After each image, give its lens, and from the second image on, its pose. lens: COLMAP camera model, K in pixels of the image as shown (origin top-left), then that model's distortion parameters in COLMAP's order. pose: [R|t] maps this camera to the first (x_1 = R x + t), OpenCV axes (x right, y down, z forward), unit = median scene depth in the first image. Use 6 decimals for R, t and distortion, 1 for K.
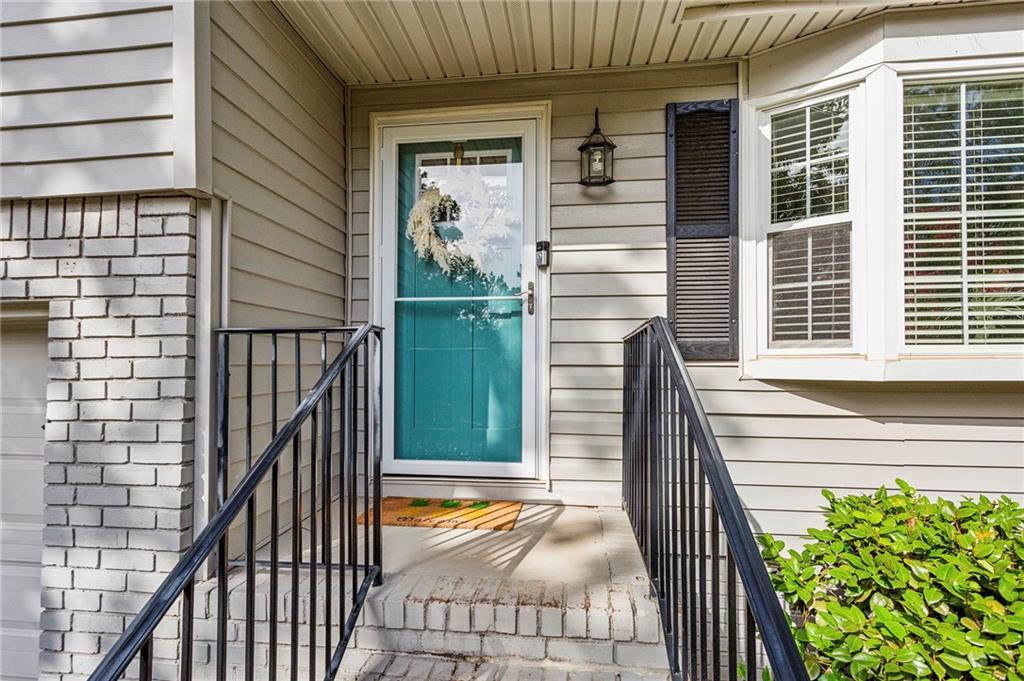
lens RADIAL K [[498.4, 0, 512.6], [0, 498.4, 347.2], [0, 0, 1]] dist [-0.002204, 0.003607]
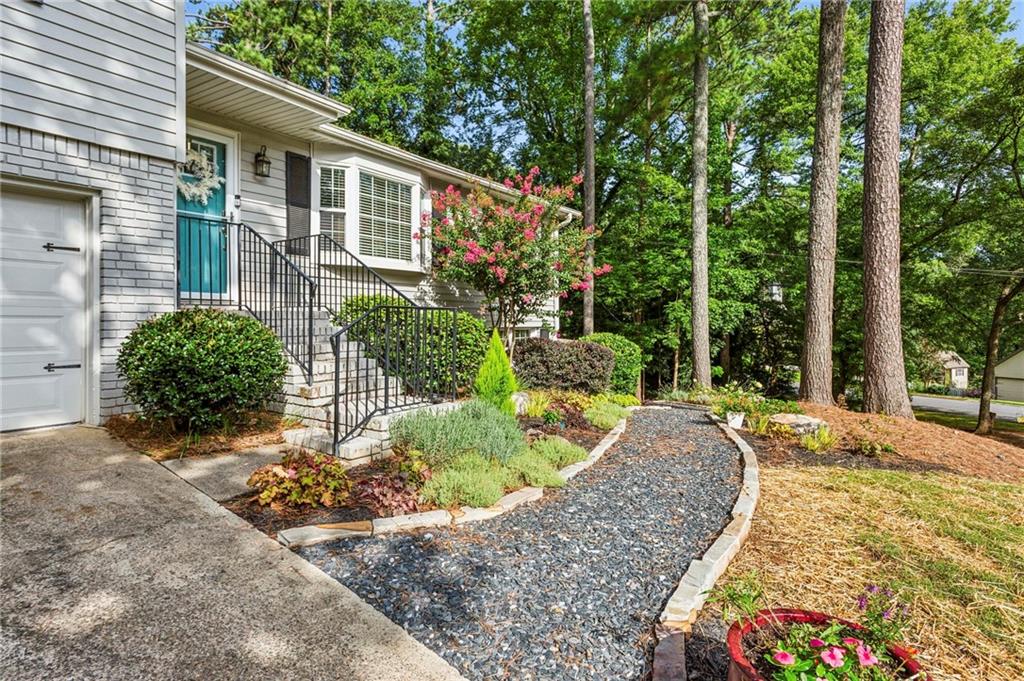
lens RADIAL K [[548.2, 0, 513.6], [0, 548.2, 333.1], [0, 0, 1]] dist [0.029177, 0.000098]
pose [[0.474629, -0.017452, 0.880013, -1.673166], [-0.029975, 0.998903, 0.035977, 0.307773], [-0.879676, -0.043454, 0.473585, -1.416226]]
